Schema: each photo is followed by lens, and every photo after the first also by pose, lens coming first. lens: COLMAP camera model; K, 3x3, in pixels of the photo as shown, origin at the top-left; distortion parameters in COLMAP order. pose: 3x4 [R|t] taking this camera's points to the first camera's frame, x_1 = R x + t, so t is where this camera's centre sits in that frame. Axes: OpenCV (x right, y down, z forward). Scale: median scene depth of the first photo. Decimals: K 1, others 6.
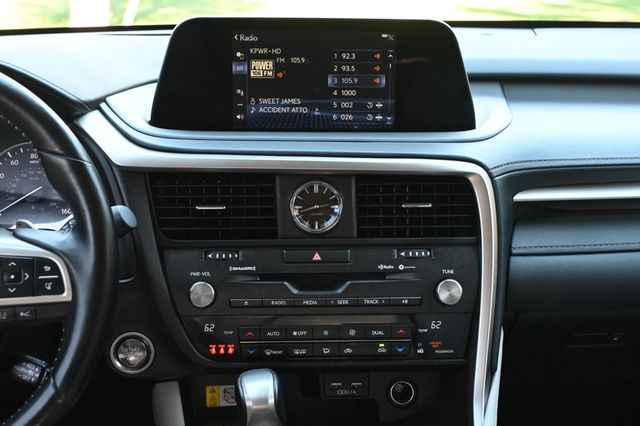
lens RADIAL K [[1080.0, 0, 318.1], [0, 1080.0, 211.5], [0, 0, 1]] dist [0.014413, 0.000000]
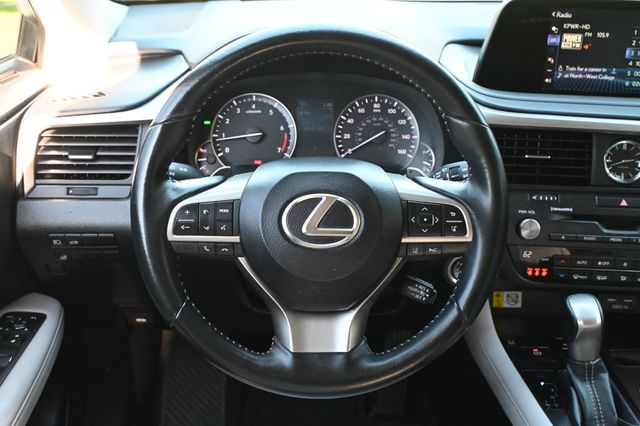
lens RADIAL K [[769.8, 0, 322.0], [0, 769.8, 215.8], [0, 0, 1]] dist [0.016885, 0.000000]
pose [[0.995801, 0.053440, -0.074326, -0.273958], [-0.043129, 0.990042, 0.134002, -0.045597], [0.080747, -0.130234, 0.988190, 0.106599]]
